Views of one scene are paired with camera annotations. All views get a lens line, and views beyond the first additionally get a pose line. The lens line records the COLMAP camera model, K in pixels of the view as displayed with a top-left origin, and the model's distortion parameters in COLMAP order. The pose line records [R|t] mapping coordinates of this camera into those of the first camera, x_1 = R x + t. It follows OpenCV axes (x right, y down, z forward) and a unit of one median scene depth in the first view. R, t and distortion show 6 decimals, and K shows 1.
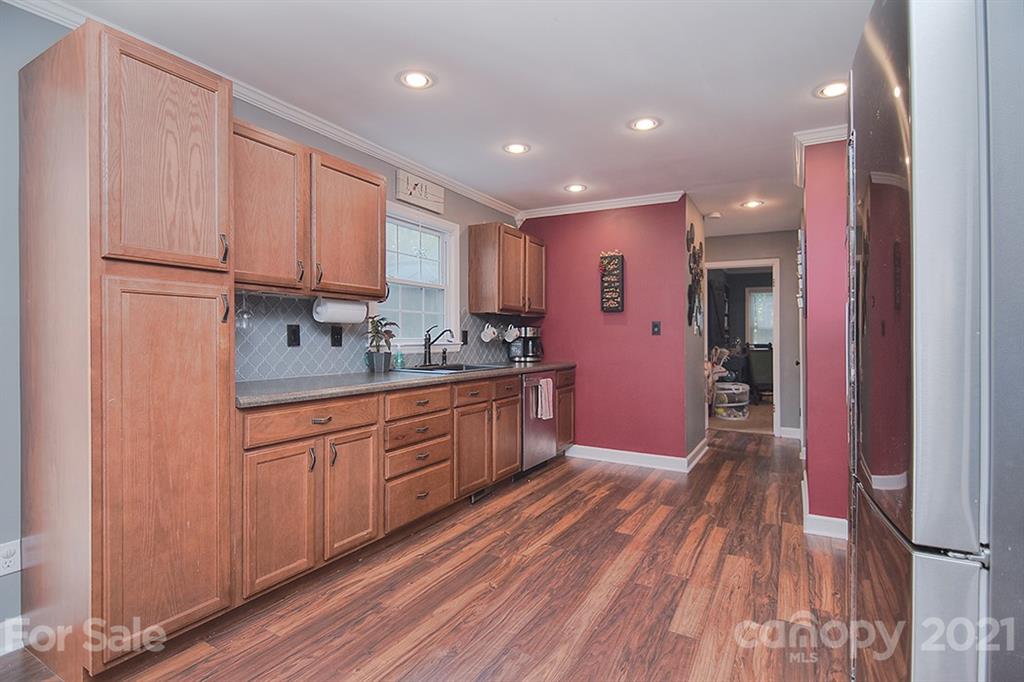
lens RADIAL K [[502.9, 0, 502.6], [0, 502.9, 333.2], [0, 0, 1]] dist [-0.002006, -0.005918]
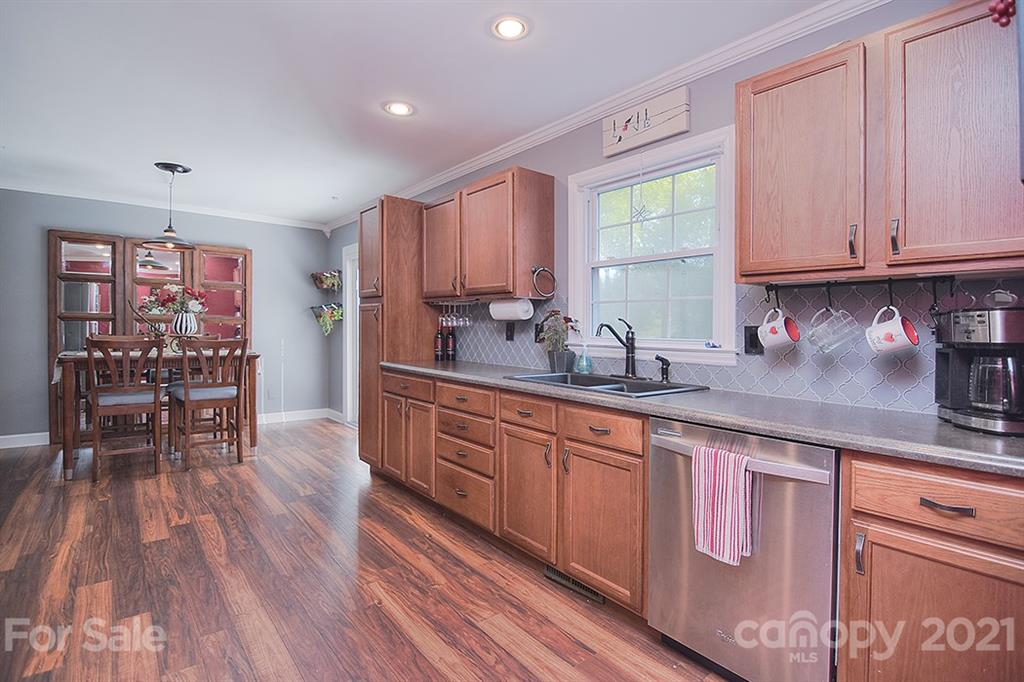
lens RADIAL K [[502.9, 0, 520.3], [0, 502.9, 340.4], [0, 0, 1]] dist [-0.002006, -0.005918]
pose [[-0.353204, 0.007394, -0.935517, 0.637879], [-0.015811, 0.999779, 0.013872, 0.008450], [0.935413, 0.019691, -0.353009, 1.295920]]
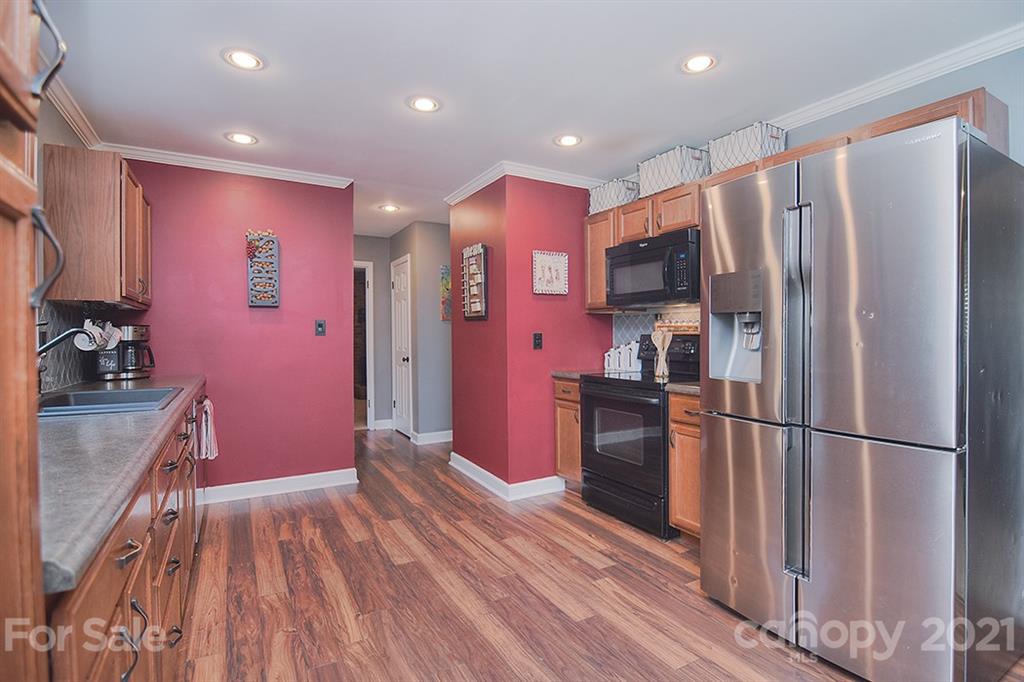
lens RADIAL K [[502.9, 0, 518.7], [0, 502.9, 334.8], [0, 0, 1]] dist [-0.002006, -0.005918]
pose [[0.500807, -0.010224, 0.865499, -0.390876], [0.005254, 0.999948, 0.008772, -0.005666], [-0.865543, 0.000155, 0.500834, 0.368368]]
